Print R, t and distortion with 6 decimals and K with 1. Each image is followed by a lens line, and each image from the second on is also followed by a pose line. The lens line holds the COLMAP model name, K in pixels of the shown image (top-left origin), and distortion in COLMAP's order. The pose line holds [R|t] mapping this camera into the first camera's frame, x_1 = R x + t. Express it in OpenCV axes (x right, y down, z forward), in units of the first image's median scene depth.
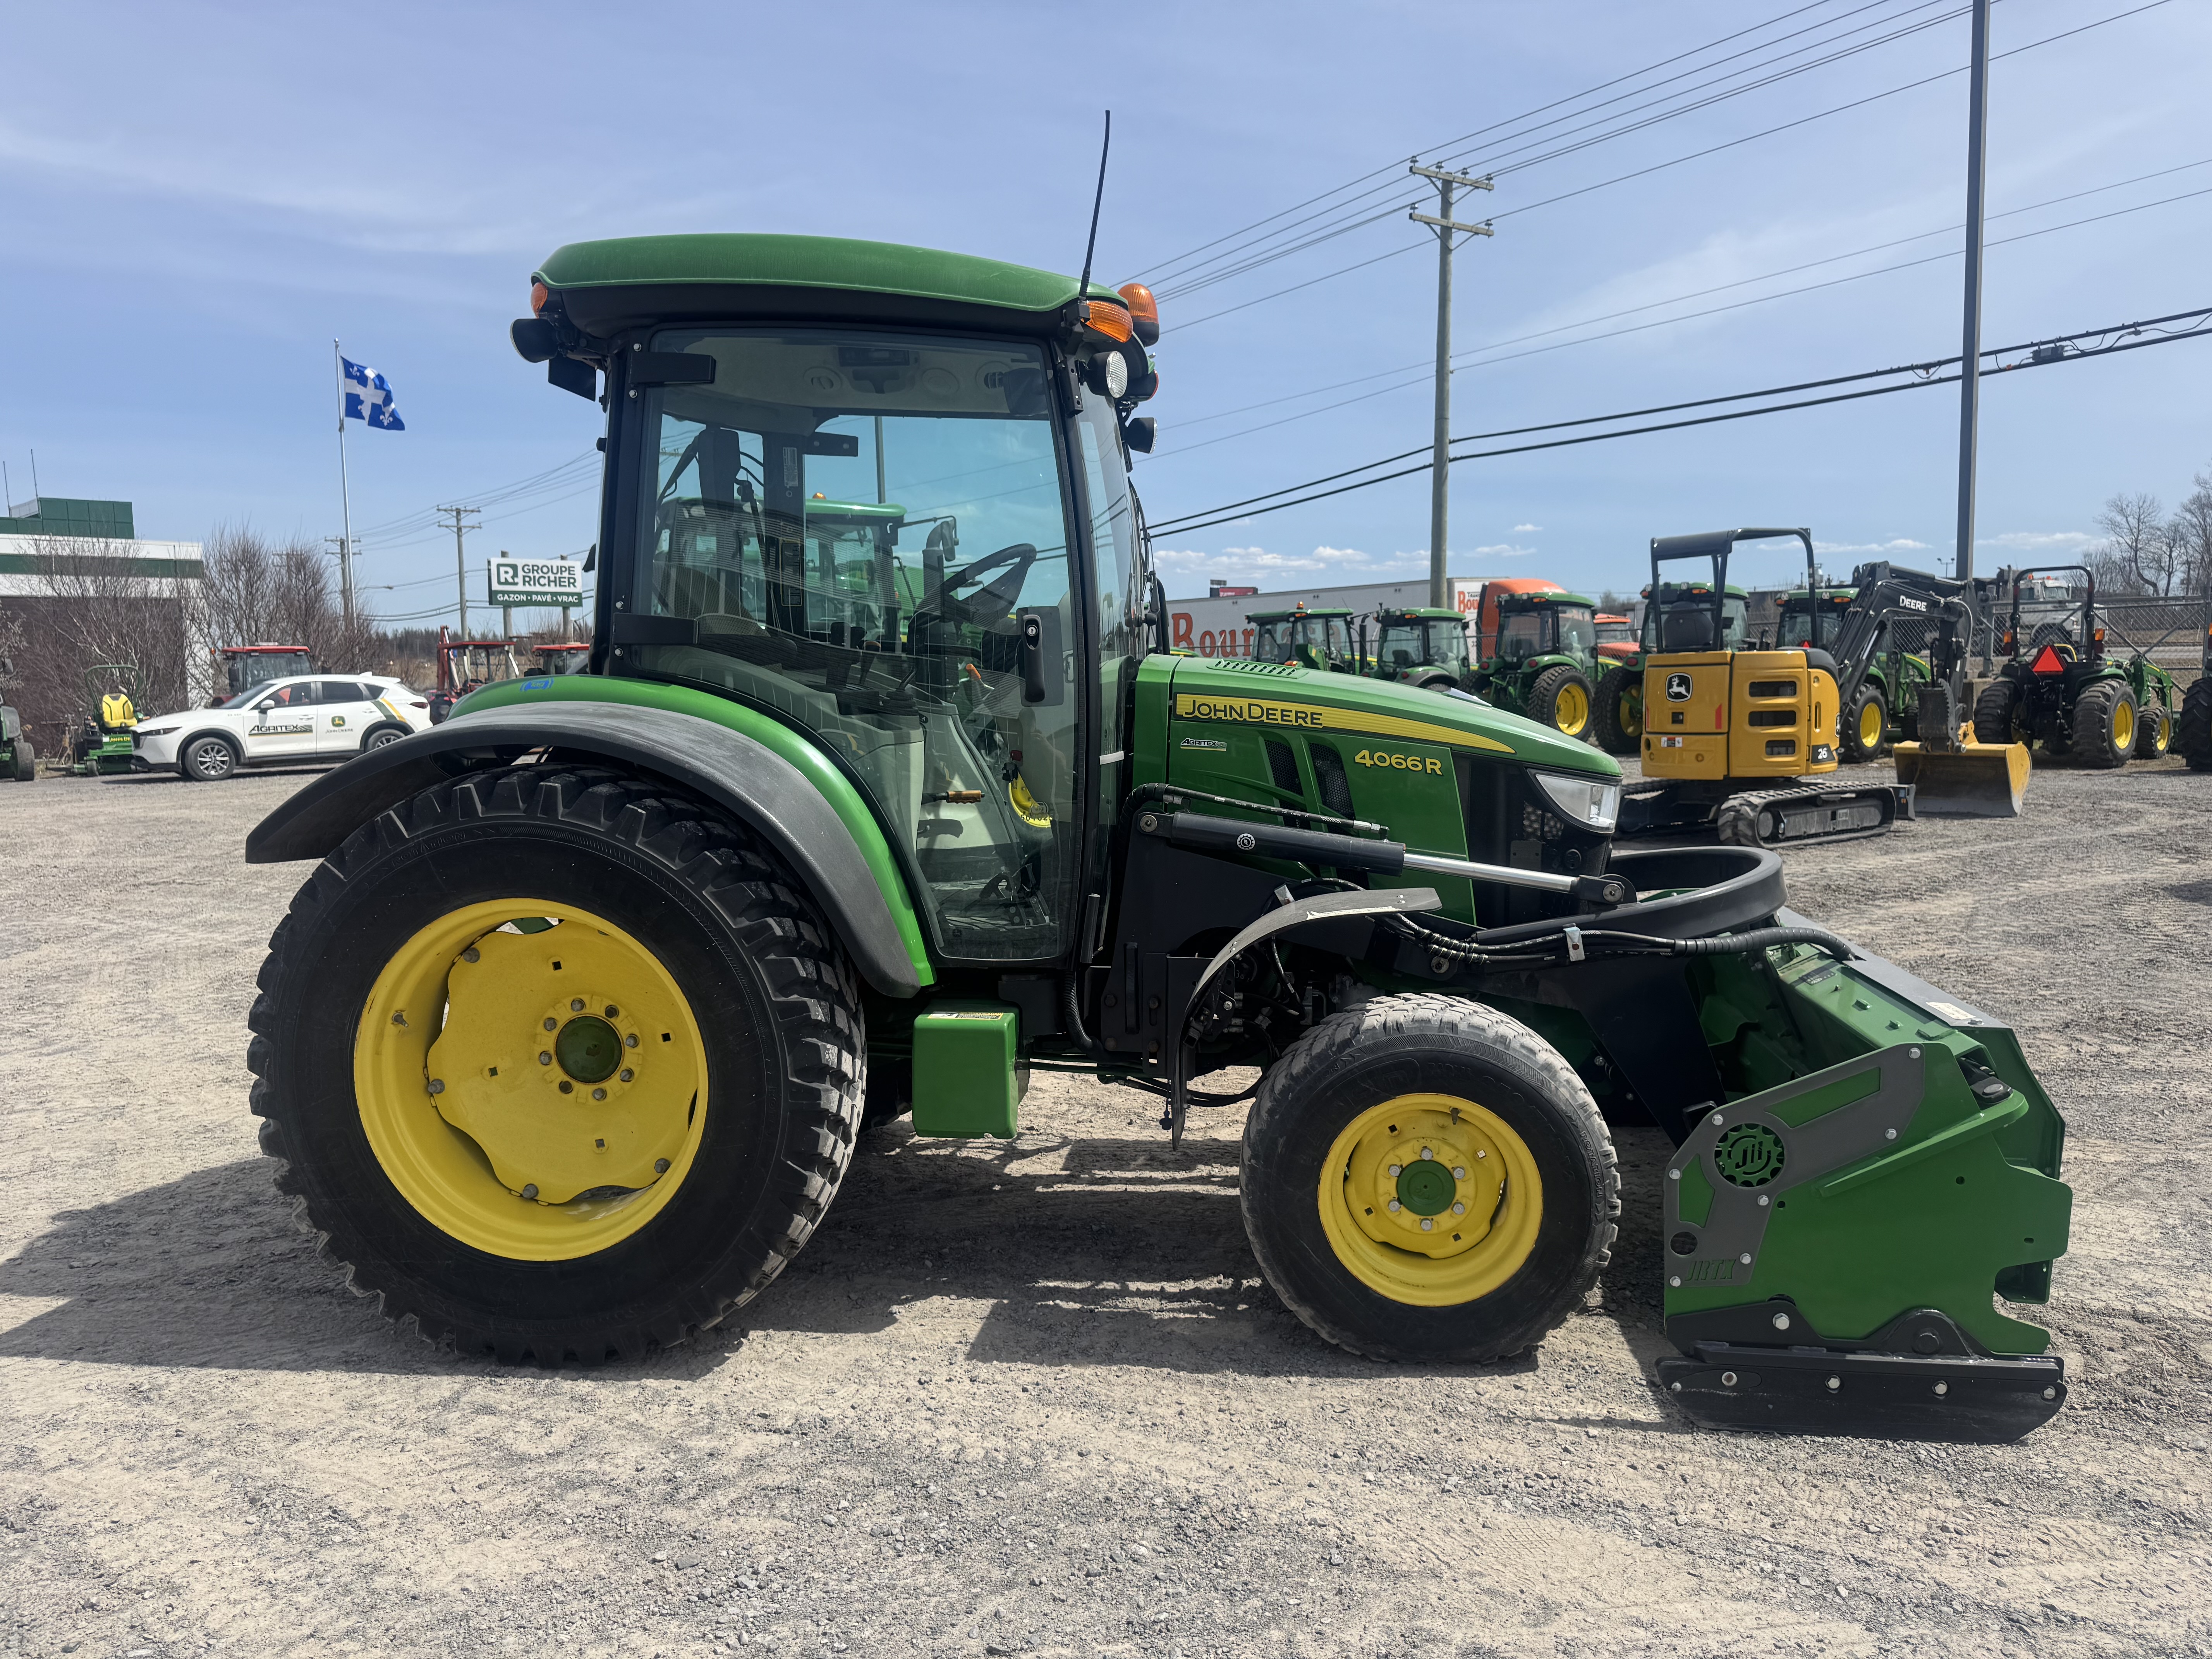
lens RADIAL K [[1657.3, 0, 1123.2], [0, 1657.3, 818.0], [0, 0, 1]] dist [0.015452, -0.008947]
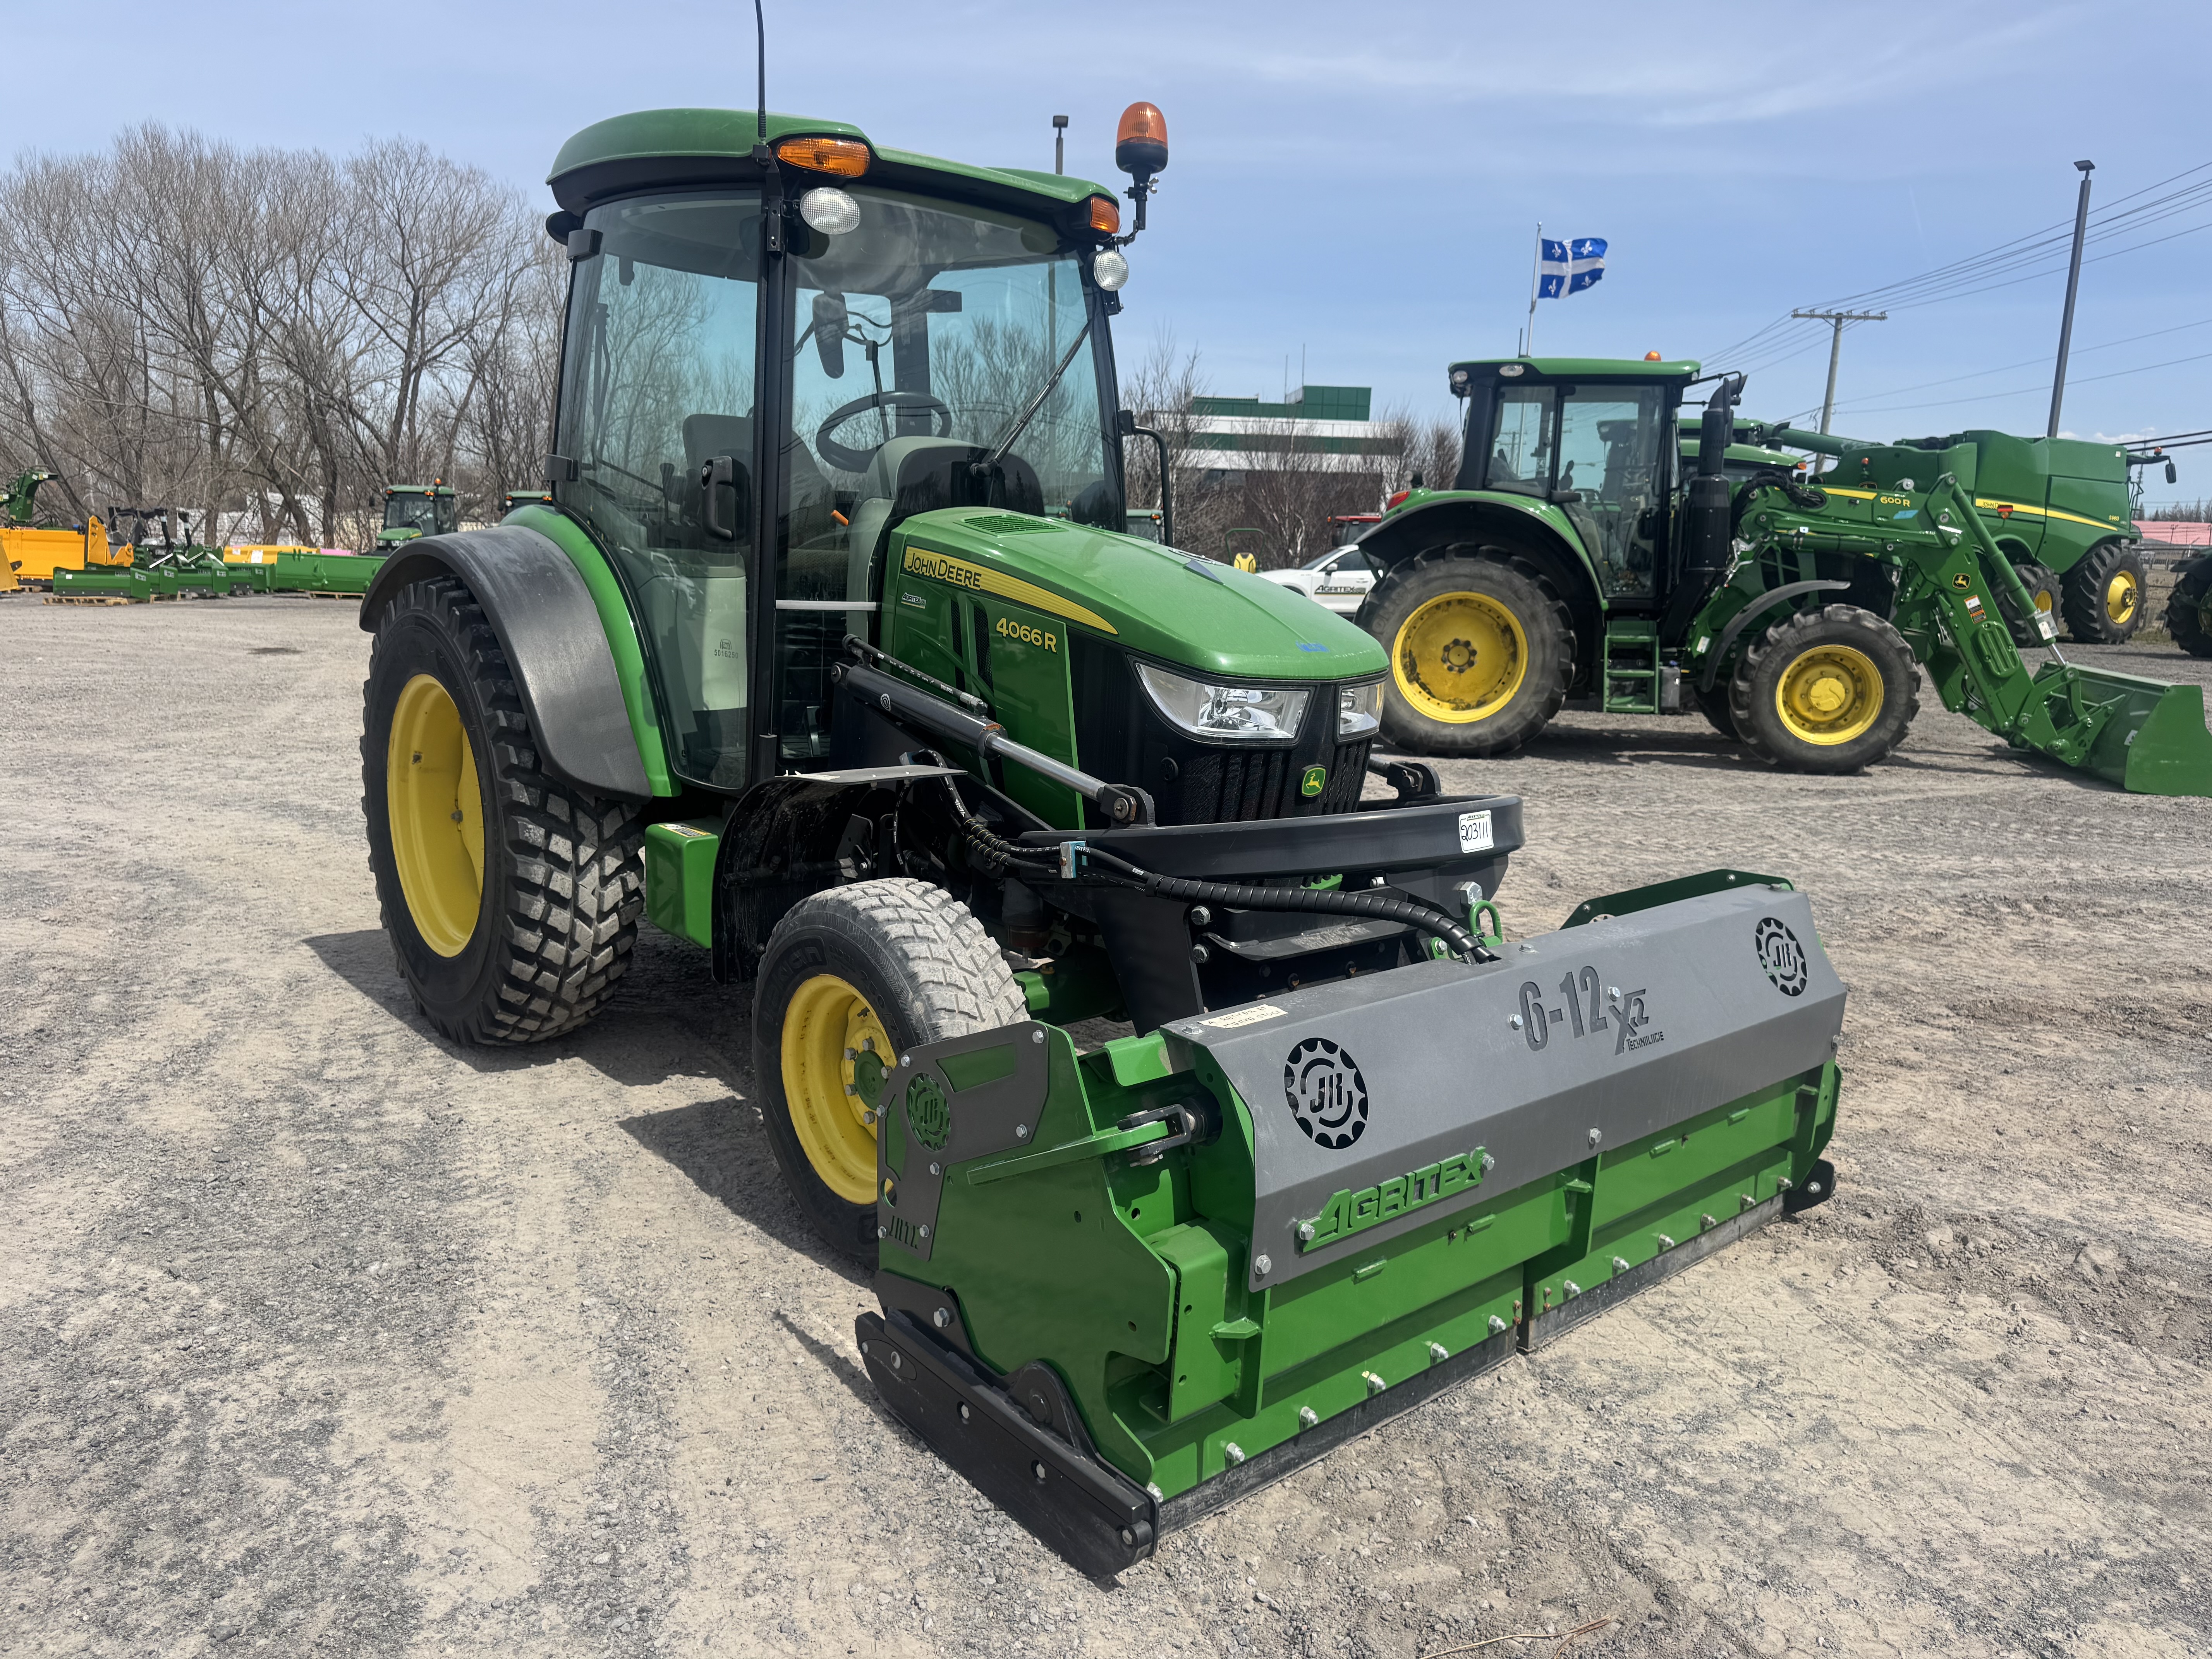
lens RADIAL K [[1657.3, 0, 1123.2], [0, 1657.3, 818.0], [0, 0, 1]] dist [0.015452, -0.008947]
pose [[0.709026, 0.153836, -0.688198, 0.952067], [-0.104275, 0.988058, 0.113434, -0.048341], [0.697430, -0.008666, 0.716601, 0.447516]]
